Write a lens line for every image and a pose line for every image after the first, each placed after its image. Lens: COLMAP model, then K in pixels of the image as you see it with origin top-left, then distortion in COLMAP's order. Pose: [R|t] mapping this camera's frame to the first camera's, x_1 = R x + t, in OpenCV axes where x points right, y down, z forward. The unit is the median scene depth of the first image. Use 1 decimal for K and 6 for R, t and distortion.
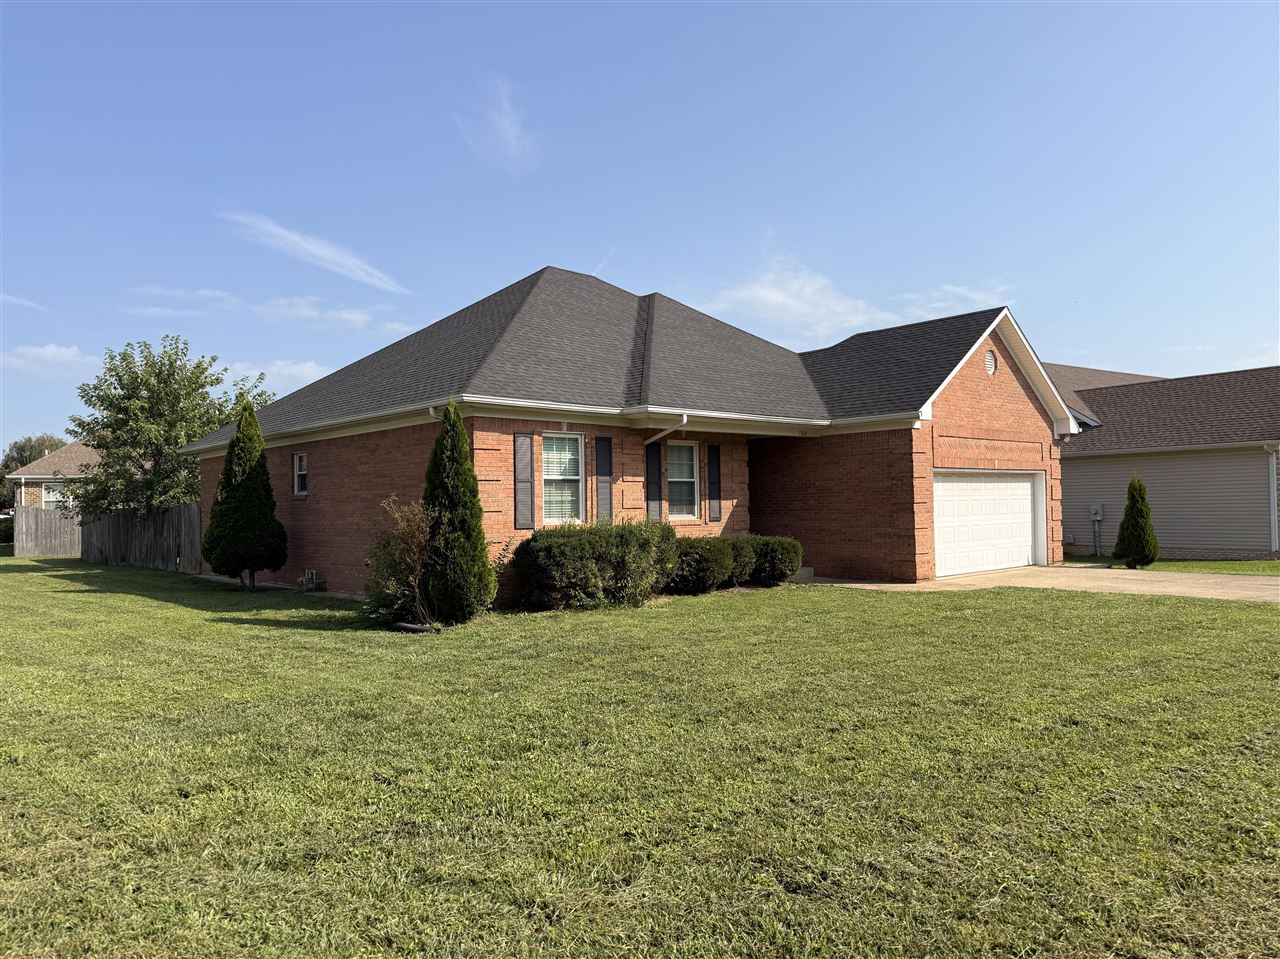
lens RADIAL K [[905.3, 0, 640.0], [0, 905.3, 479.5], [0, 0, 1]] dist [0.083993, -0.000832]
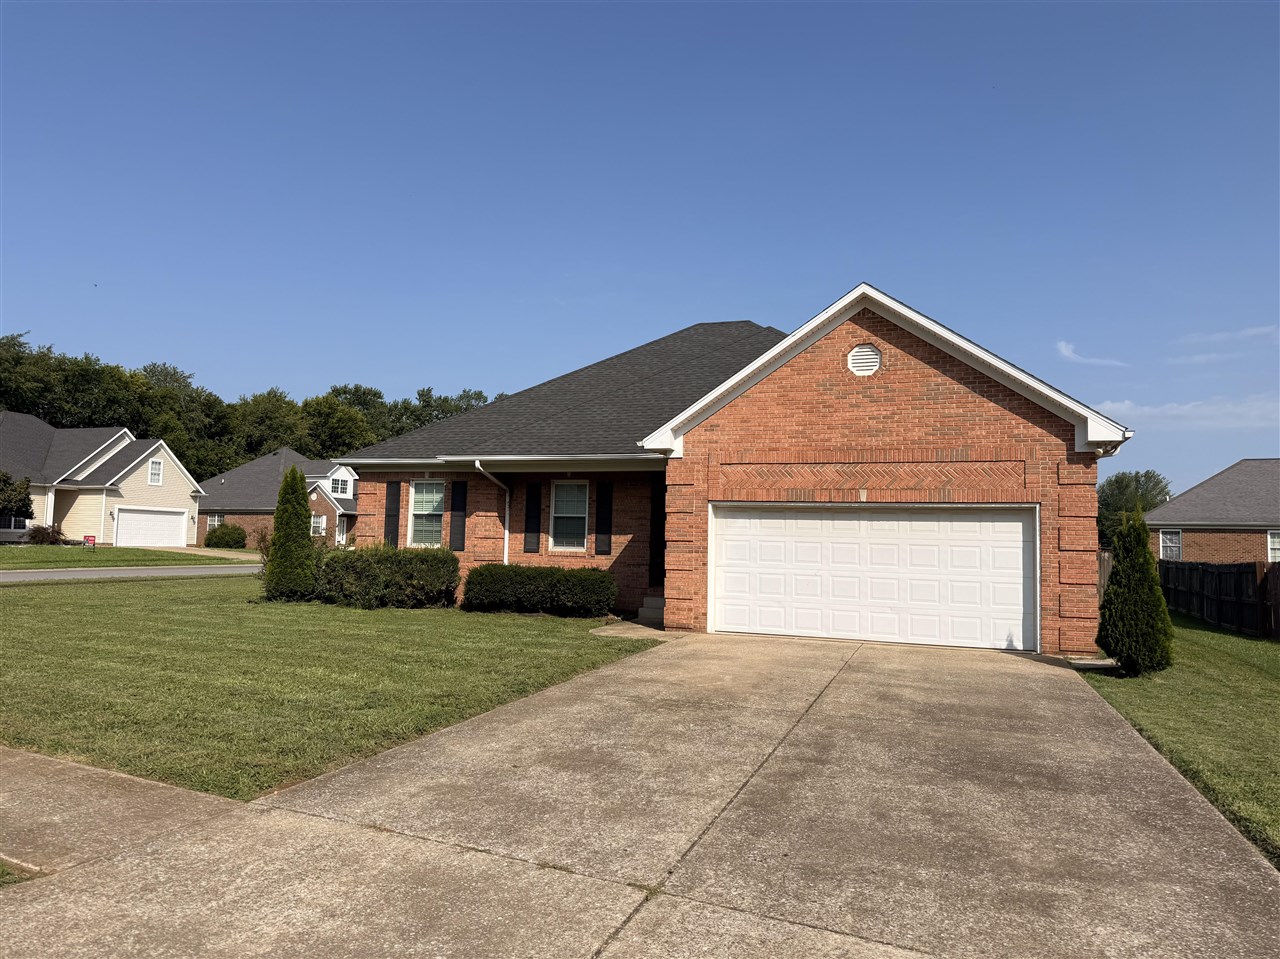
lens RADIAL K [[859.5, 0, 640.0], [0, 859.5, 479.5], [0, 0, 1]] dist [0.095612, -0.001916]
pose [[0.477708, -0.036880, -0.877744, 1.029468], [-0.006792, 0.998934, -0.045669, 0.004150], [0.878493, 0.027779, 0.476948, 0.570860]]
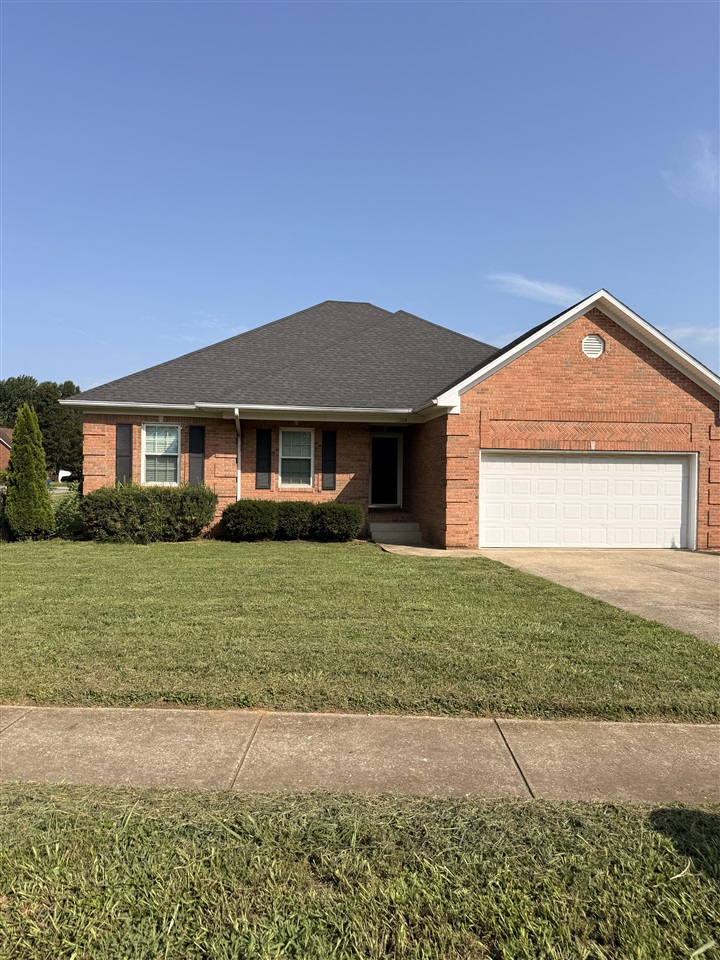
lens RADIAL K [[644.7, 0, 360.0], [0, 644.7, 480.0], [0, 0, 1]] dist [0.095612, -0.001916]
pose [[0.815737, 0.028434, -0.577723, 0.674236], [-0.011932, 0.999406, 0.032340, 0.001698], [0.578300, -0.019488, 0.815592, 0.282332]]
